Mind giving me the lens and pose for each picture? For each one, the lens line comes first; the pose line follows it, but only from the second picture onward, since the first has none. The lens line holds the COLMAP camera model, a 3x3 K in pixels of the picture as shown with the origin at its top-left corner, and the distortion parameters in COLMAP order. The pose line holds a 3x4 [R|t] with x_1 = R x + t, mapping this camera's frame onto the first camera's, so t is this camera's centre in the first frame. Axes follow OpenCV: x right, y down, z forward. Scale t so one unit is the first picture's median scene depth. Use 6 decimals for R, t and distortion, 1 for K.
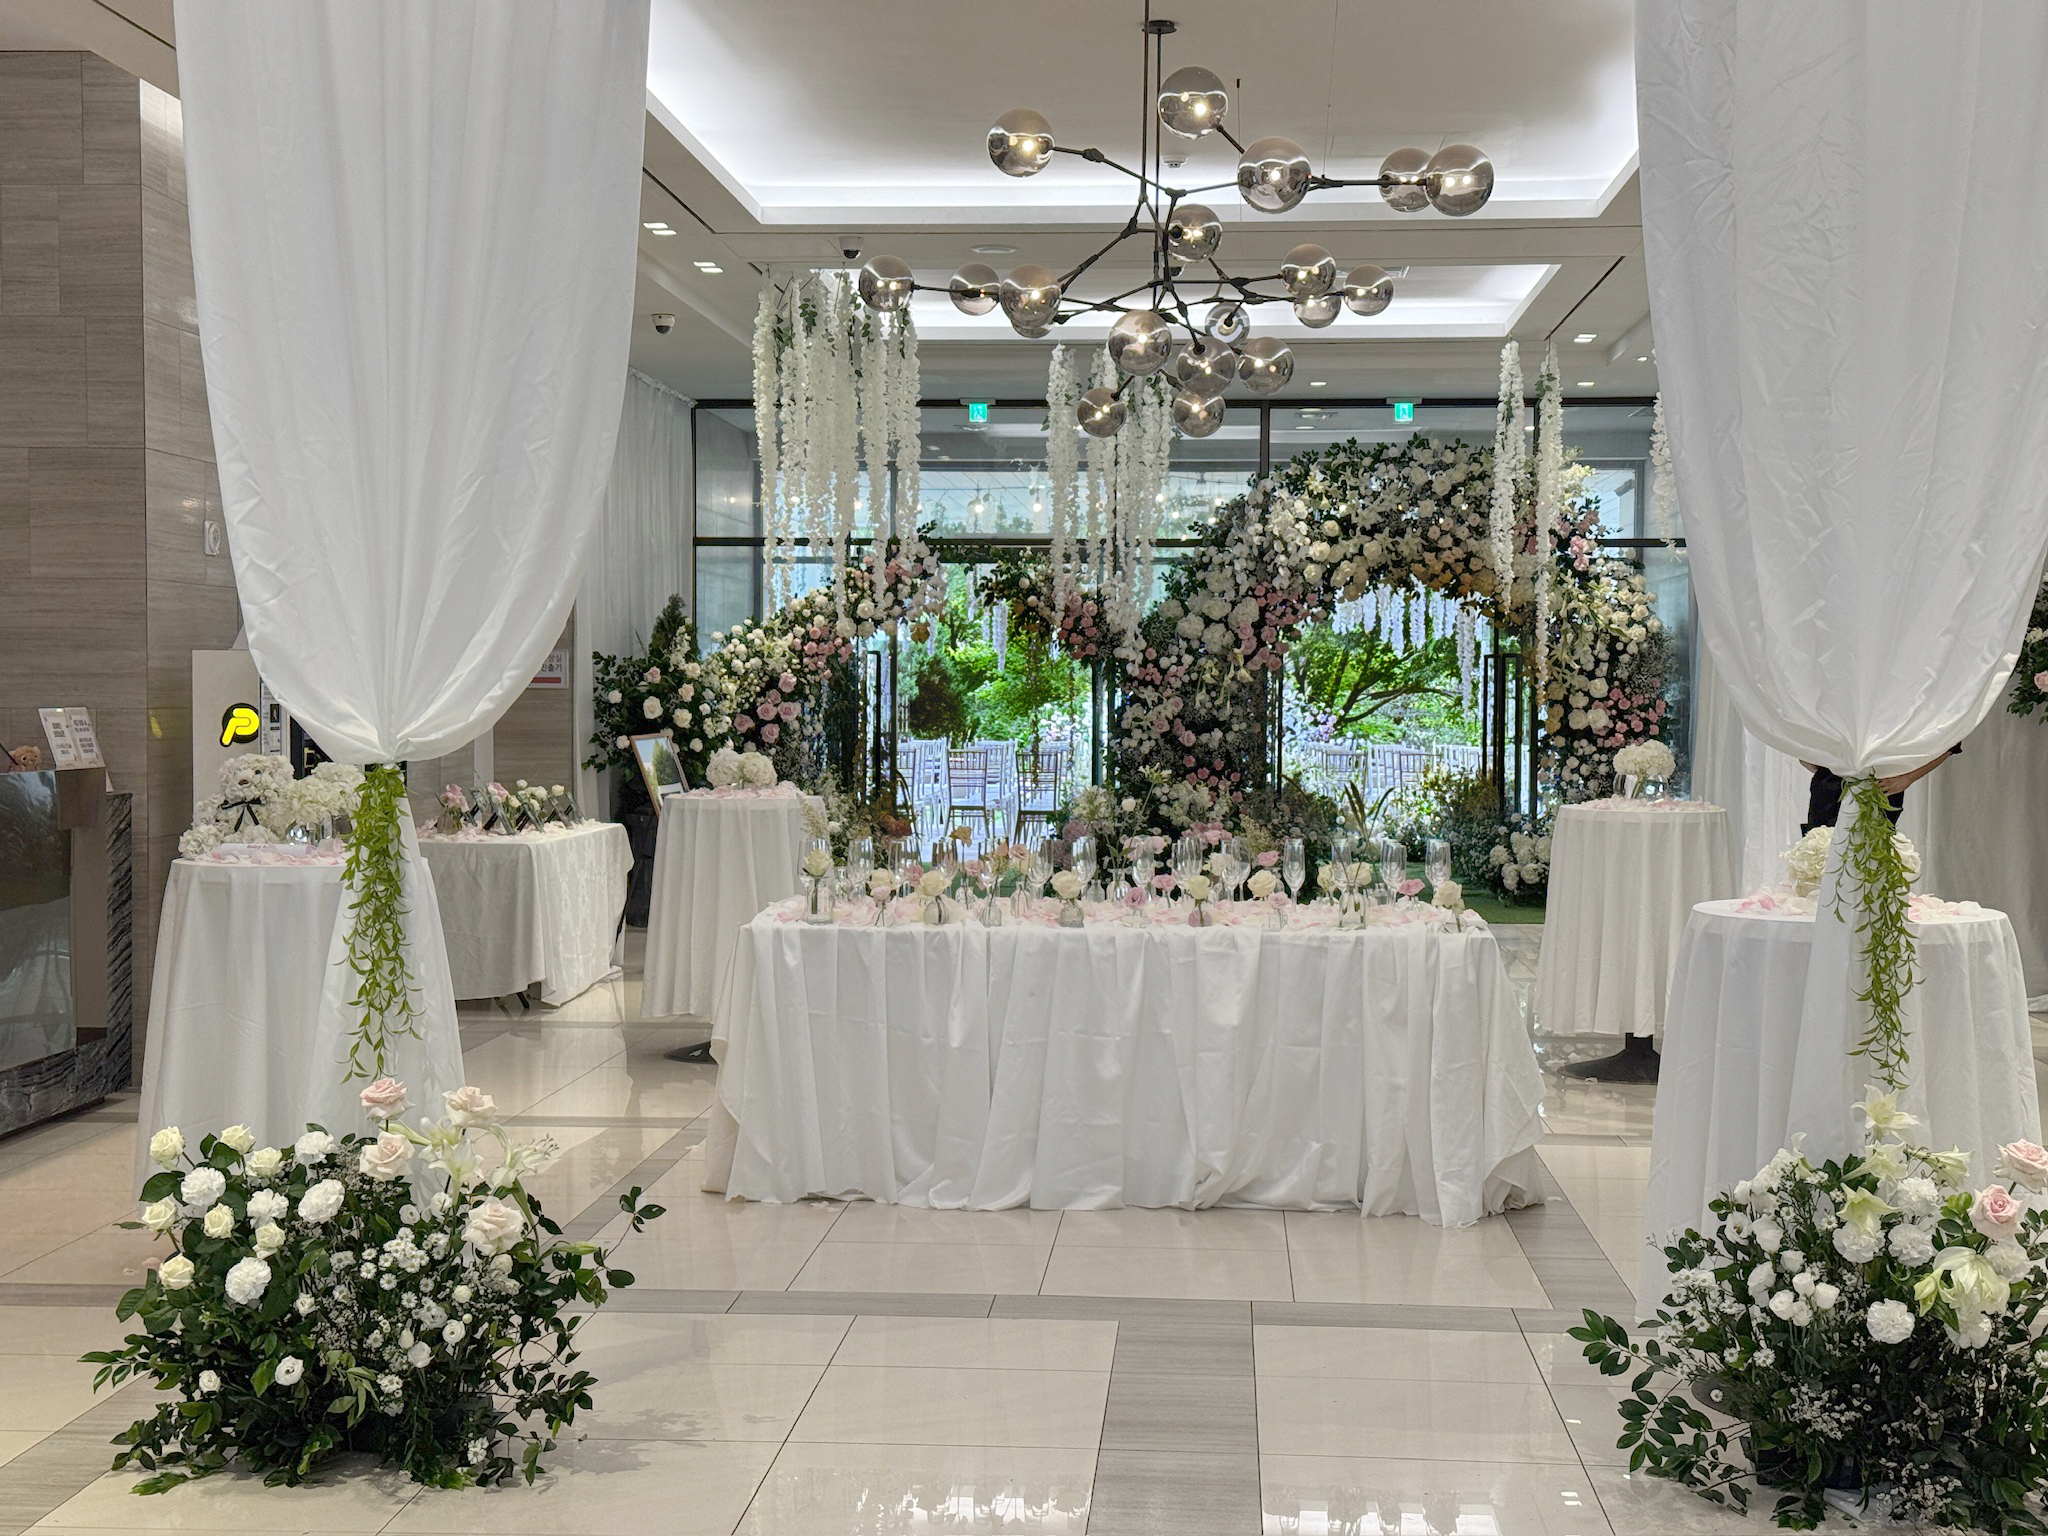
lens RADIAL K [[2939.7, 0, 1025.3], [0, 2939.7, 767.5], [0, 0, 1]] dist [-0.039059, 0.000000]
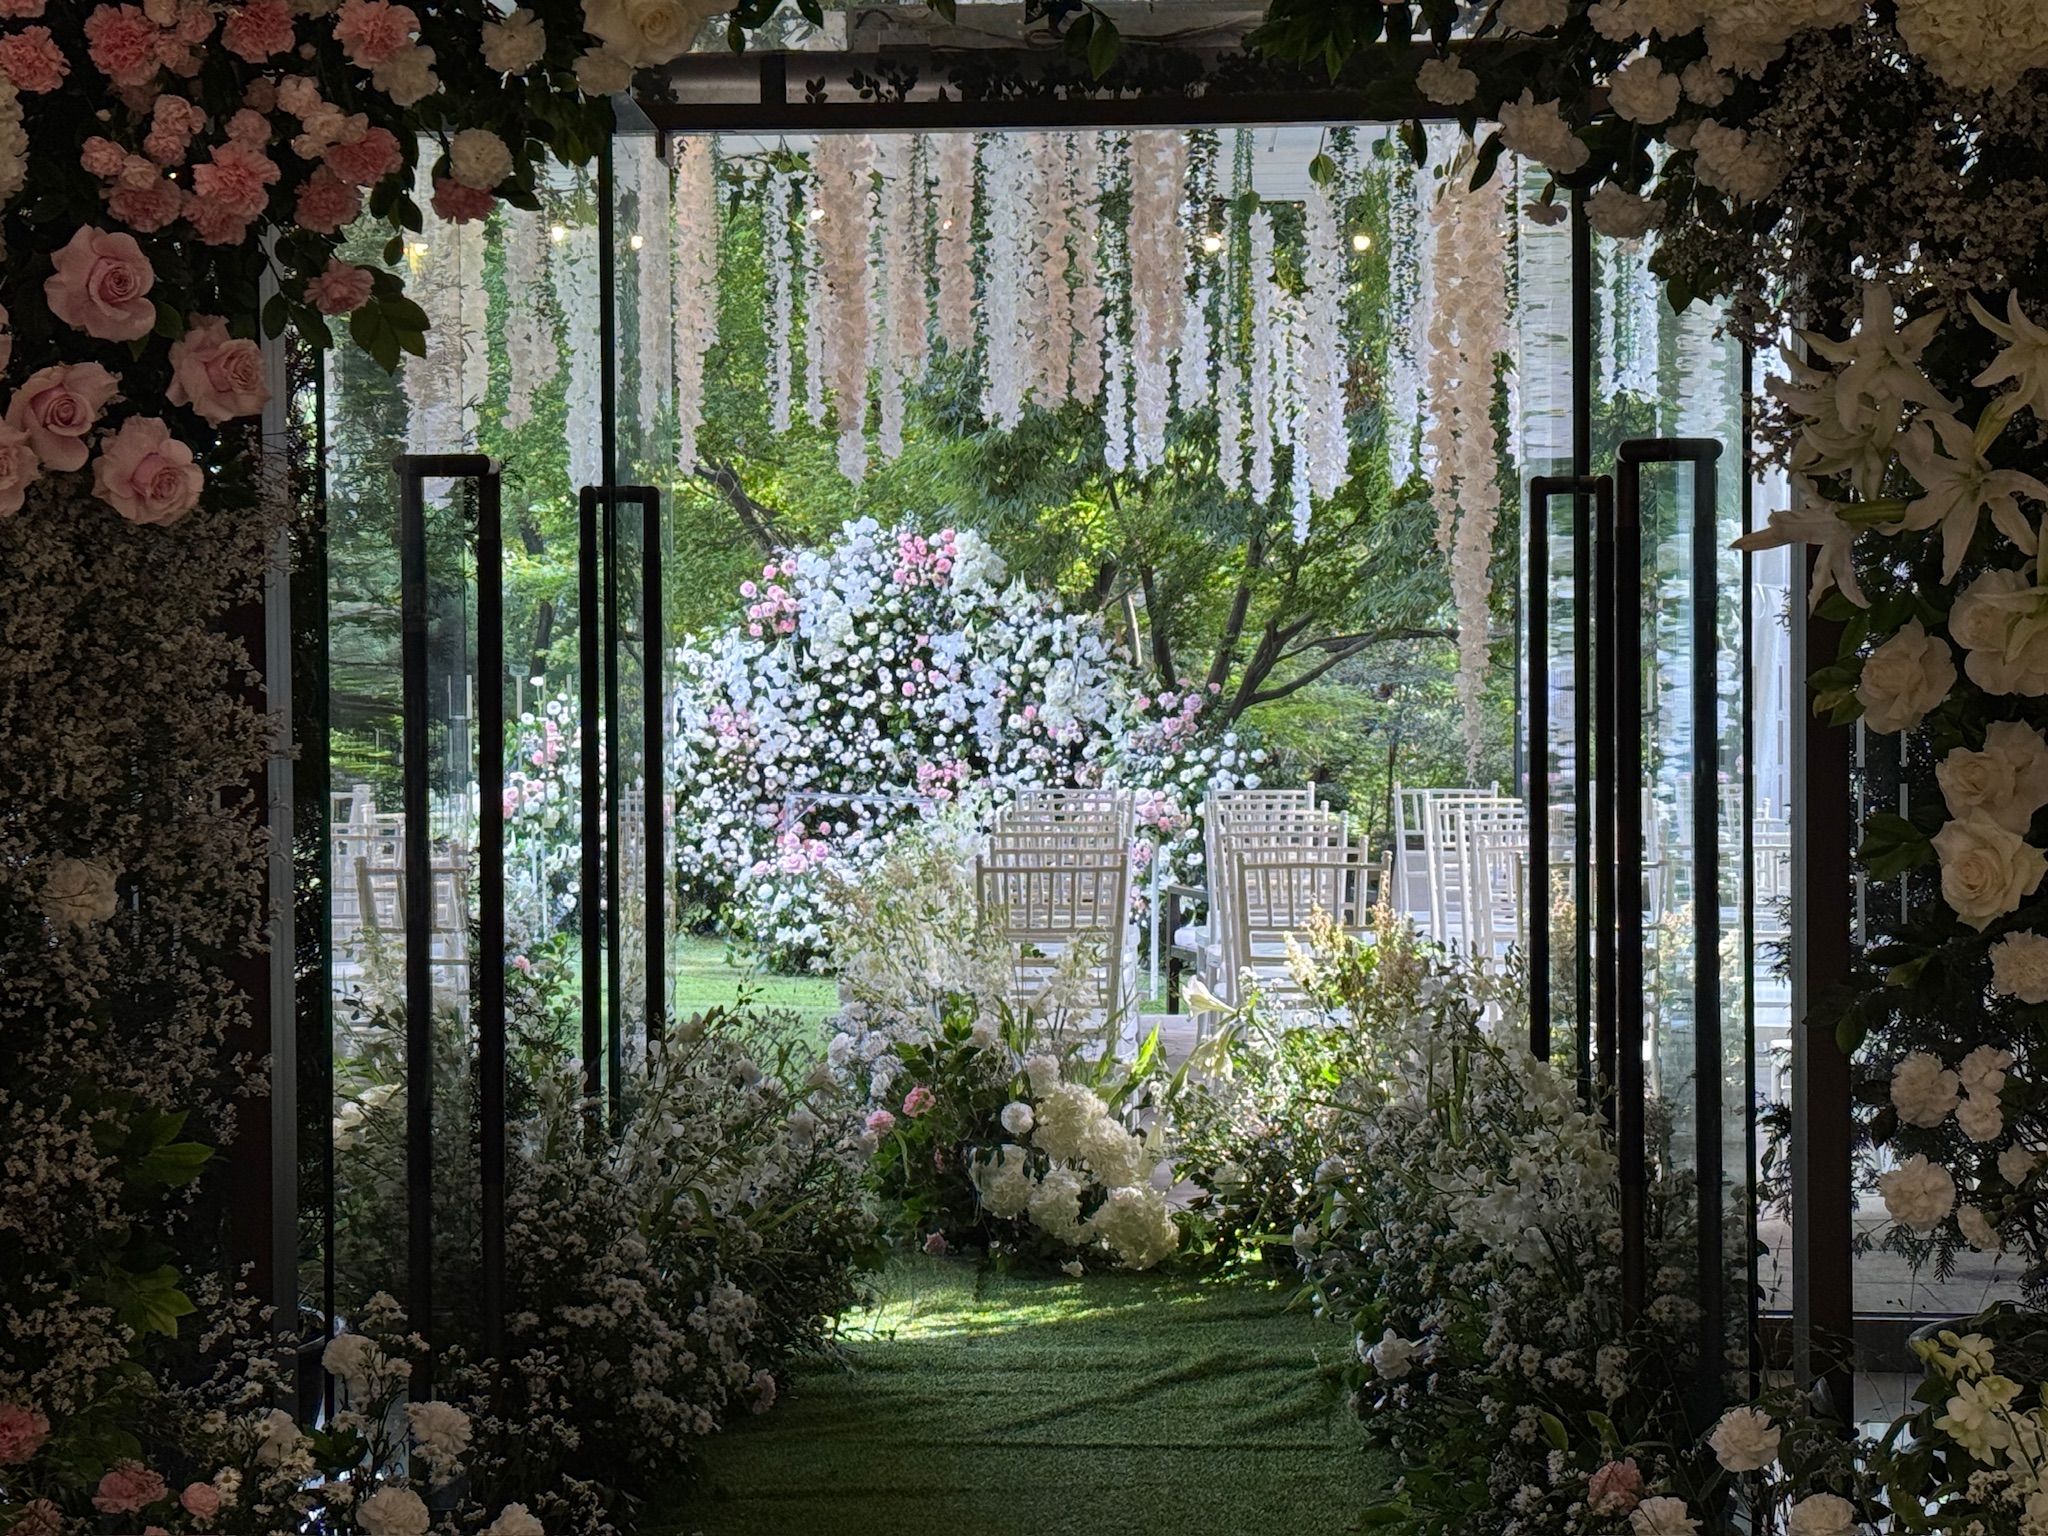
lens RADIAL K [[3843.4, 0, 1020.9], [0, 3843.4, 769.1], [0, 0, 1]] dist [0.002893, 0.000000]
pose [[0.999745, -0.015243, 0.016640, 0.070629], [0.015106, 0.999852, 0.008284, -0.011864], [-0.016764, -0.008030, 0.999827, 0.447716]]
